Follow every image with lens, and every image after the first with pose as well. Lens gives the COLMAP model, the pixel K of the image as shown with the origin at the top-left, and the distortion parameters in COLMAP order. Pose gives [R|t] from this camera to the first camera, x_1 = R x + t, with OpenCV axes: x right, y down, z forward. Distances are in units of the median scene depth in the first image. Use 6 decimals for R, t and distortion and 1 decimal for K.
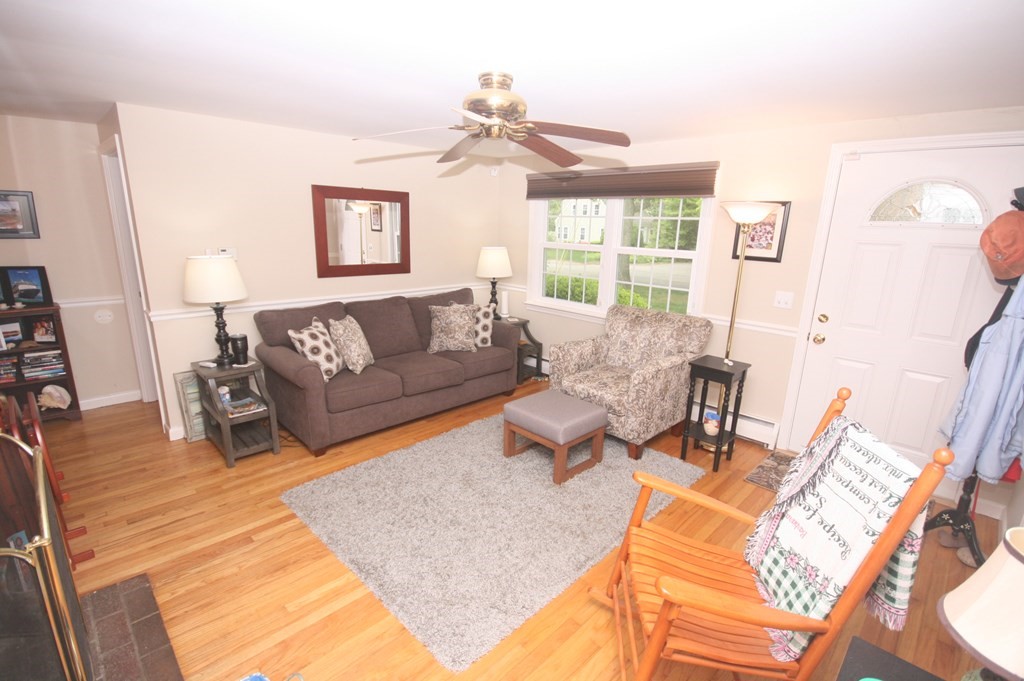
lens RADIAL K [[475.7, 0, 512.7], [0, 475.7, 345.2], [0, 0, 1]] dist [0.000537, -0.000704]
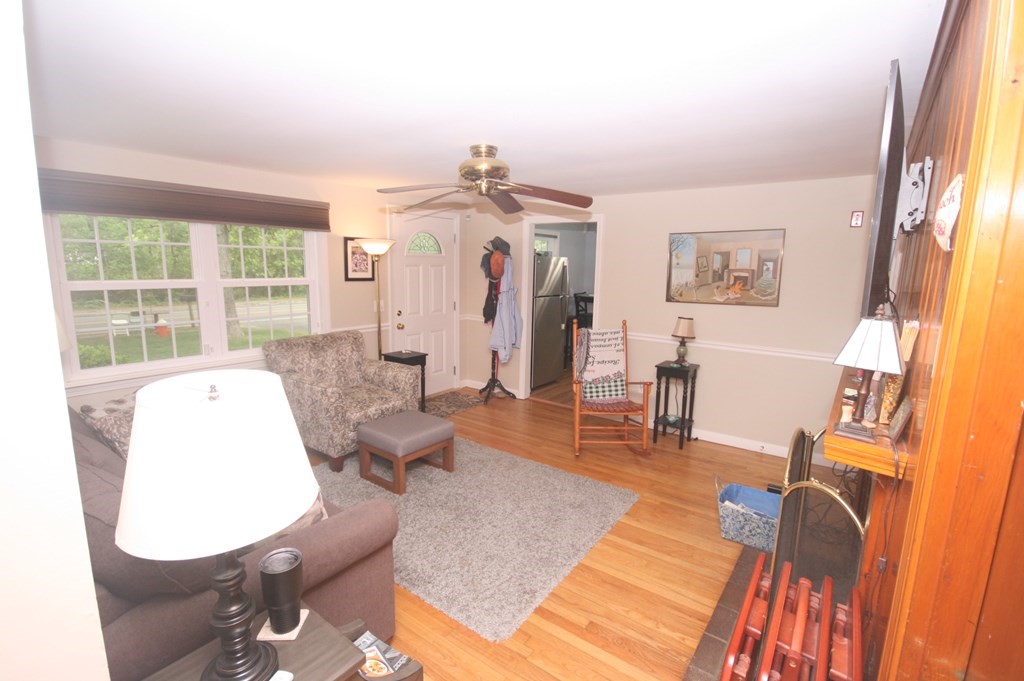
lens RADIAL K [[475.7, 0, 512.7], [0, 475.7, 345.2], [0, 0, 1]] dist [0.000537, -0.000704]
pose [[-0.141219, -0.200990, 0.969361, -0.875333], [0.224775, 0.947091, 0.229118, -0.214880], [-0.964123, 0.250244, -0.088570, 0.743179]]
